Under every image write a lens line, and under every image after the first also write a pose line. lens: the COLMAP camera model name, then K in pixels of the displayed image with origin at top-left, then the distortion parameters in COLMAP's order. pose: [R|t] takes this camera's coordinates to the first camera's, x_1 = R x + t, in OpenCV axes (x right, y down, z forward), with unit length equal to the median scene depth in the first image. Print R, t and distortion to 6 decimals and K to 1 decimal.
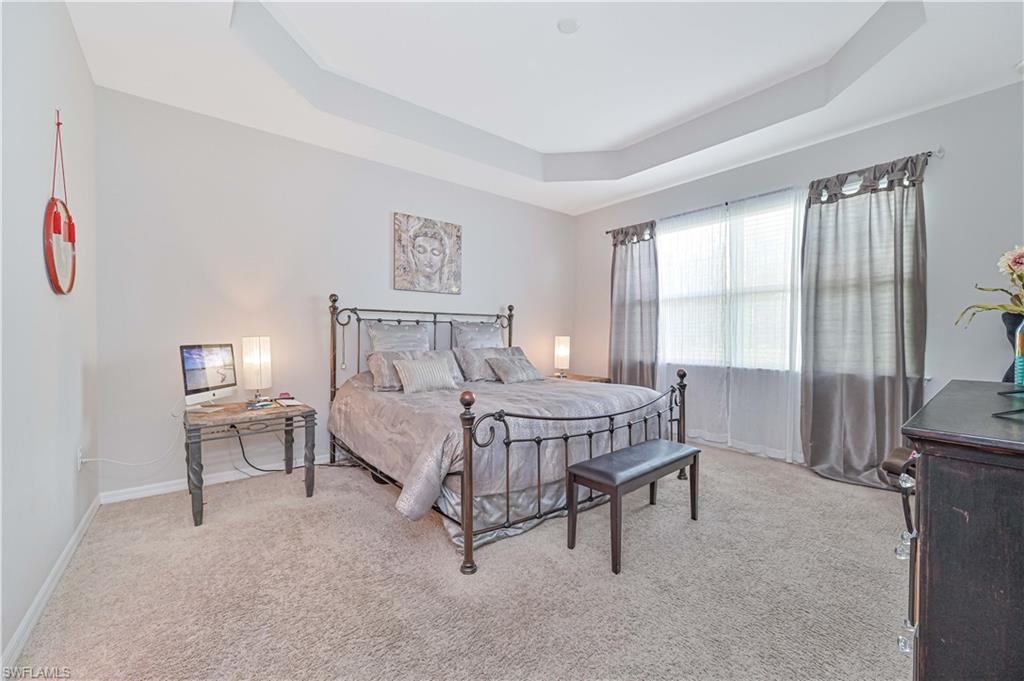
lens RADIAL K [[410.8, 0, 514.0], [0, 410.8, 340.1], [0, 0, 1]] dist [-0.002151, 0.000934]
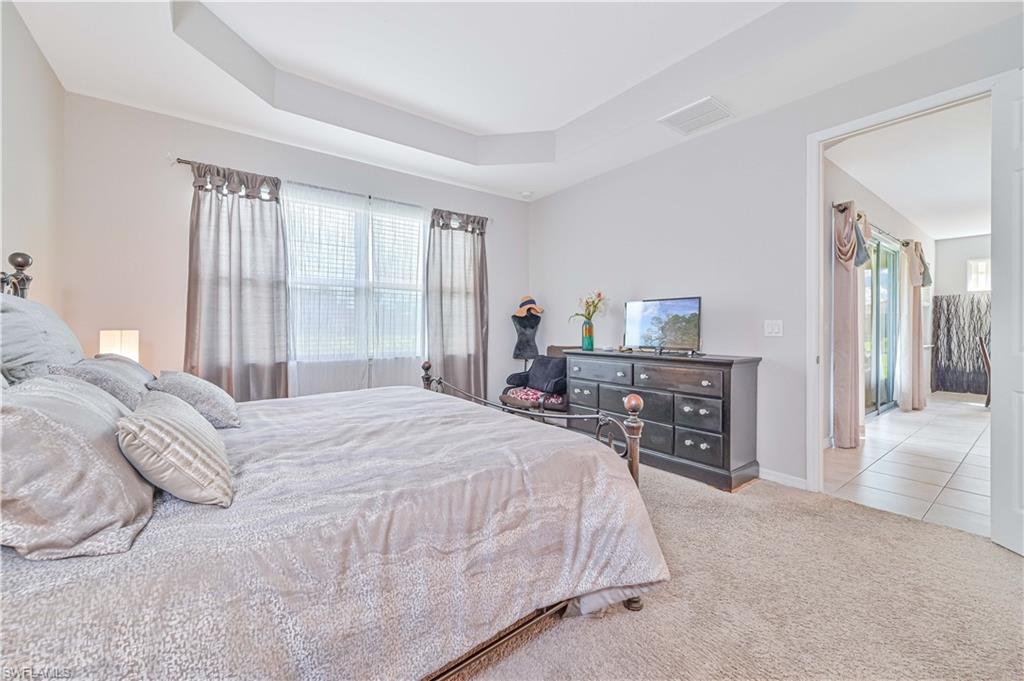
lens RADIAL K [[410.8, 0, 504.9], [0, 410.8, 331.2], [0, 0, 1]] dist [-0.002151, 0.000934]
pose [[0.033220, -0.010245, 0.999396, -0.474258], [0.011241, 0.999888, 0.009877, -0.009227], [-0.999385, 0.010906, 0.033332, 0.628082]]
